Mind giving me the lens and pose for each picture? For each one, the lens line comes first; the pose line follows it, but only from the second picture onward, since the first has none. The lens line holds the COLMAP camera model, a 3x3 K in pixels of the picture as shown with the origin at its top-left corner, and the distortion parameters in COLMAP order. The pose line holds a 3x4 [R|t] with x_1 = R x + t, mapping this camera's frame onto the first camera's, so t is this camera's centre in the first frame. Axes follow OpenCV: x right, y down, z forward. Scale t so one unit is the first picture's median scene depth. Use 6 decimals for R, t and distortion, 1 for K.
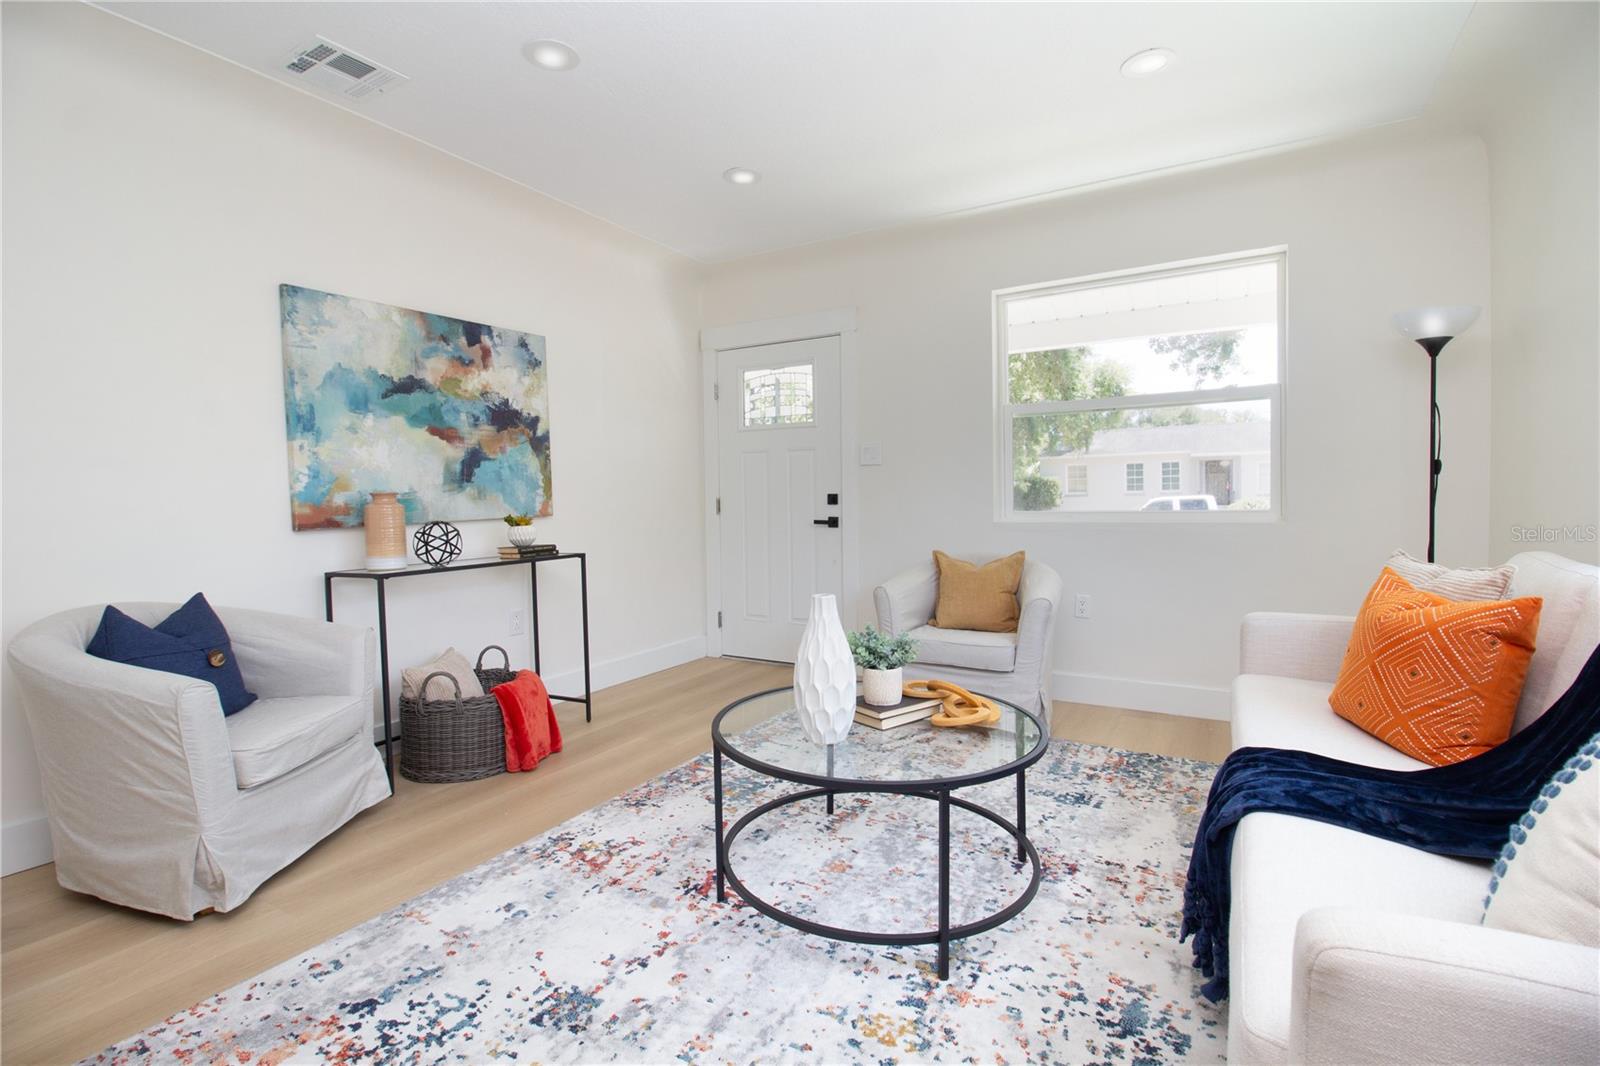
lens RADIAL K [[751.6, 0, 792.3], [0, 751.6, 520.9], [0, 0, 1]] dist [0.001623, -0.010936]
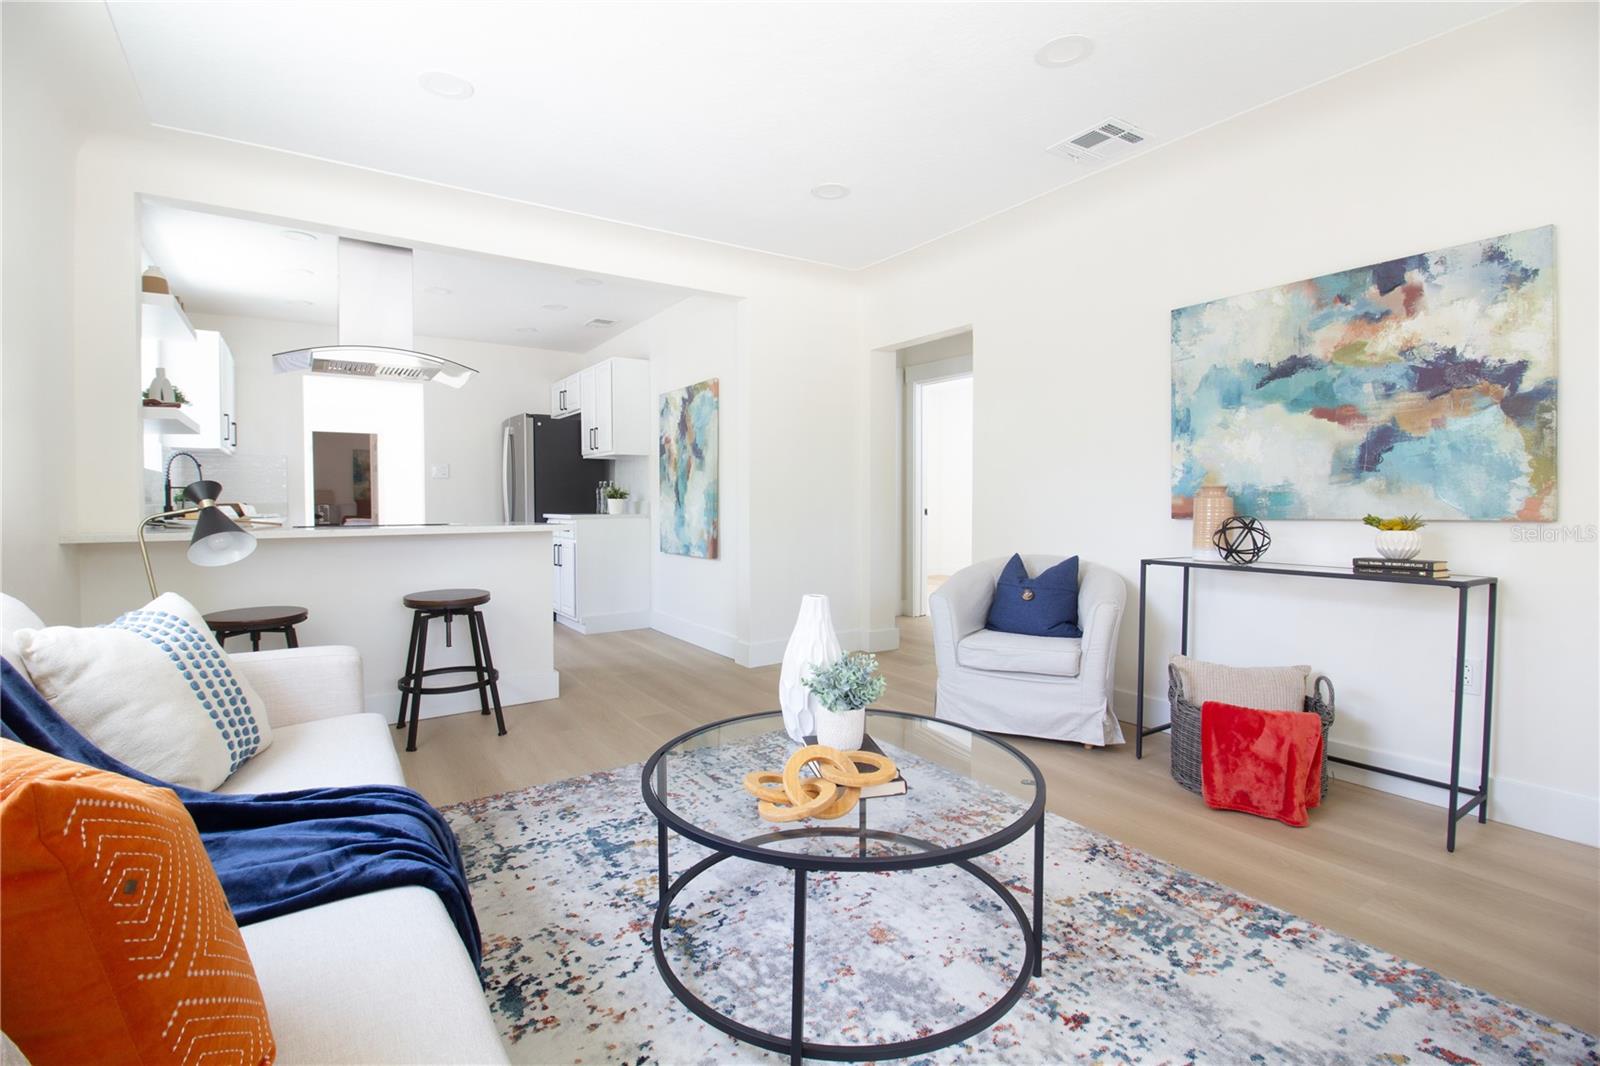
lens RADIAL K [[751.6, 0, 792.3], [0, 751.6, 520.9], [0, 0, 1]] dist [0.001623, -0.010936]
pose [[-0.449468, 0.044591, -0.892183, 0.589030], [-0.020968, 0.997952, 0.060440, -0.037458], [0.893050, 0.045874, -0.447612, 0.888950]]
